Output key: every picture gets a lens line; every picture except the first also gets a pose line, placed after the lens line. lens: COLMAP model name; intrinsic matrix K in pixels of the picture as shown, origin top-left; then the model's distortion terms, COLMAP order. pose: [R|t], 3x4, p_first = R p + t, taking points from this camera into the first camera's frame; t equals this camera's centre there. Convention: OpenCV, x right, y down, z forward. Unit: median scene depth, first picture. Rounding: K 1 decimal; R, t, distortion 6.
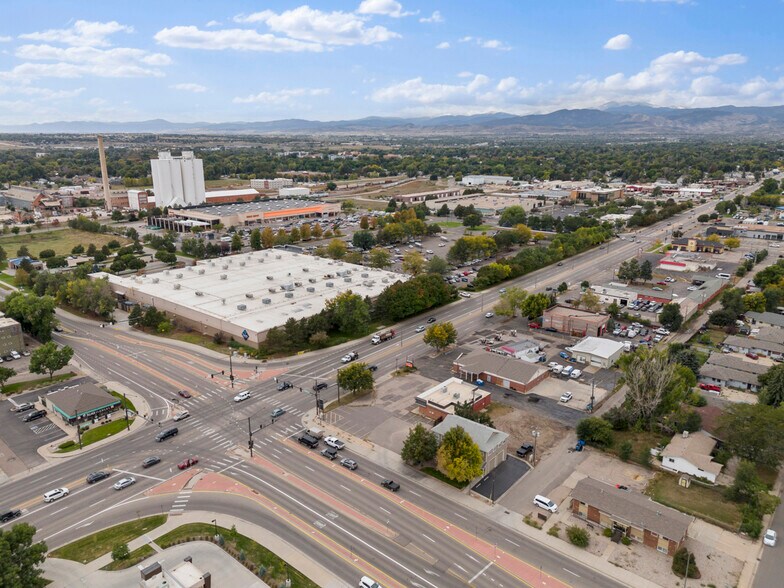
lens RADIAL K [[572.7, 0, 394.1], [0, 572.7, 297.9], [0, 0, 1]] dist [0.078794, -0.074974]
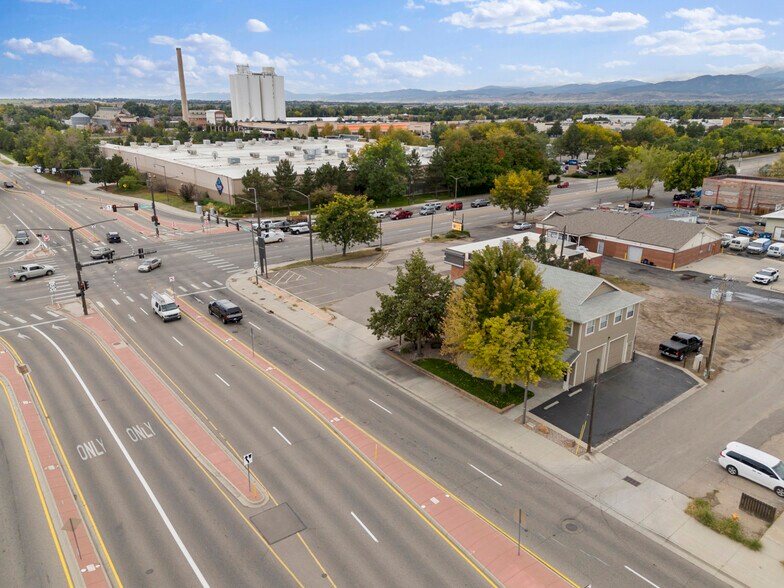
lens RADIAL K [[572.7, 0, 394.1], [0, 572.7, 297.9], [0, 0, 1]] dist [0.078794, -0.074974]
pose [[0.981657, 0.062945, -0.179964, 0.088706], [-0.054744, 0.997239, 0.050180, 0.198023], [0.182625, -0.039408, 0.982393, 0.503811]]
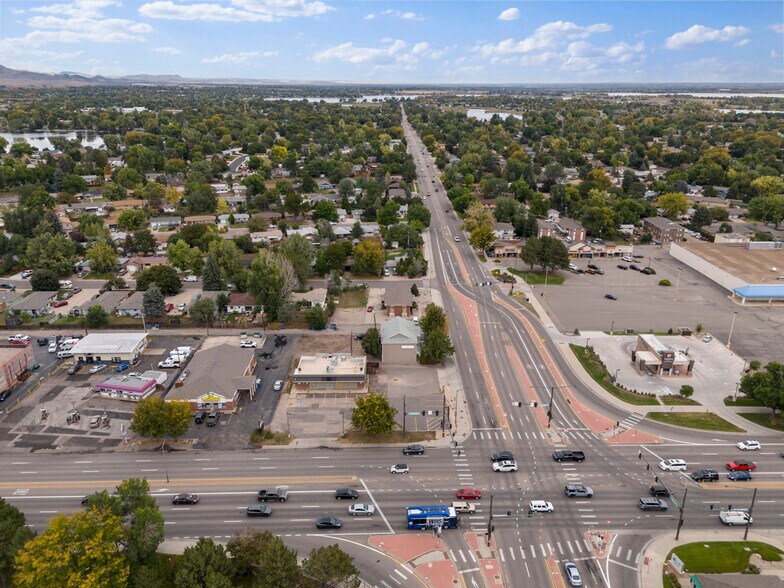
lens RADIAL K [[587.7, 0, 391.2], [0, 587.7, 291.5], [0, 0, 1]] dist [0.079109, -0.048549]
pose [[-0.656396, -0.250754, 0.711524, -0.640833], [0.204348, 0.848790, 0.487645, -0.399084], [-0.726214, 0.465487, -0.505901, 1.414579]]
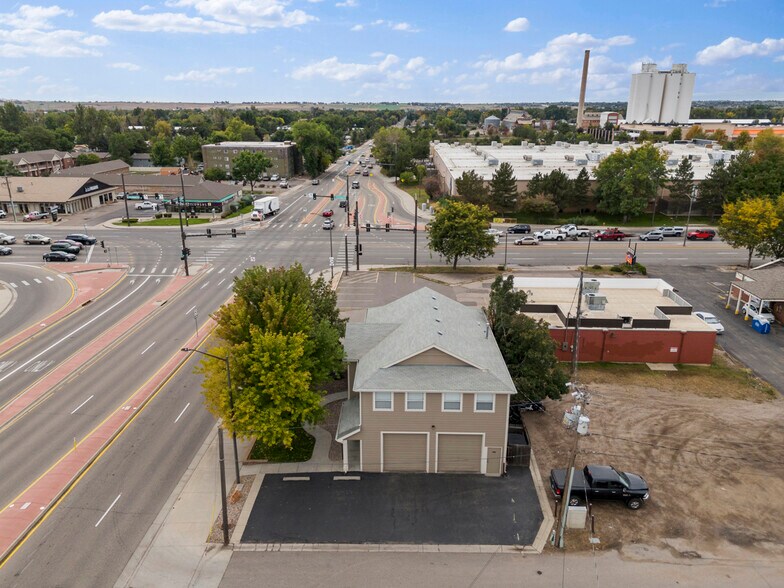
lens RADIAL K [[572.7, 0, 394.1], [0, 572.7, 297.9], [0, 0, 1]] dist [0.078794, -0.074974]
pose [[0.628874, 0.245346, -0.737783, 0.307148], [-0.213840, 0.966891, 0.139261, 0.149056], [0.747523, 0.070190, 0.660517, 0.683740]]
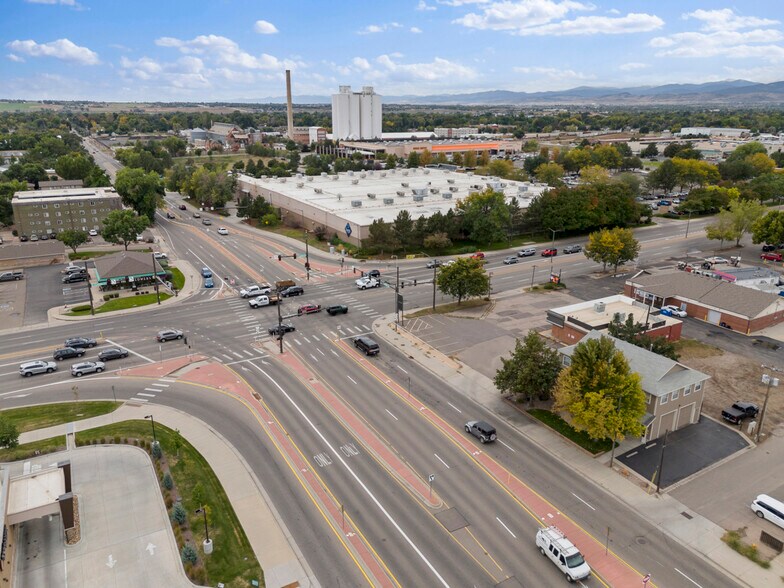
lens RADIAL K [[572.7, 0, 394.1], [0, 572.7, 297.9], [0, 0, 1]] dist [0.078794, -0.074974]
pose [[0.945057, 0.106086, -0.309215, 0.073422], [-0.092723, 0.994022, 0.057641, 0.142136], [0.313481, -0.025803, 0.949244, 0.358635]]
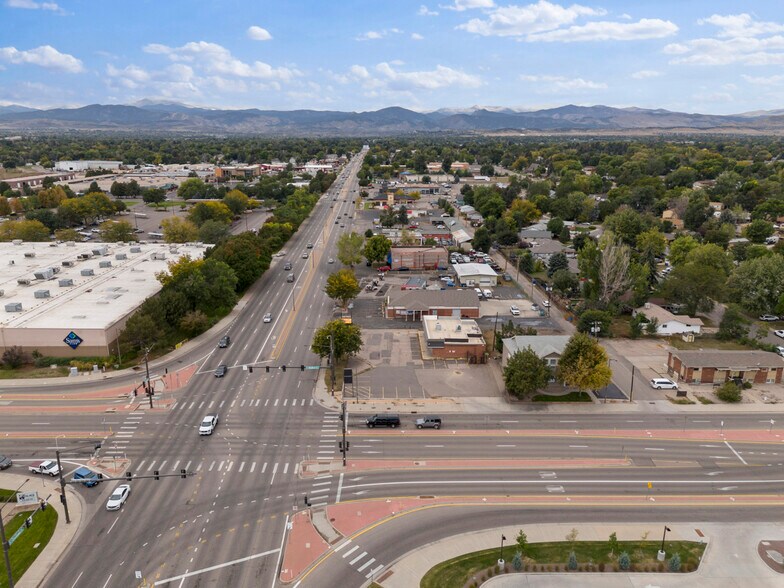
lens RADIAL K [[572.7, 0, 394.1], [0, 572.7, 297.9], [0, 0, 1]] dist [0.078794, -0.074974]
pose [[0.746202, -0.178393, 0.641372, -0.521296], [0.177517, 0.981864, 0.066567, 0.053221], [-0.641615, 0.064182, 0.764337, 0.416124]]
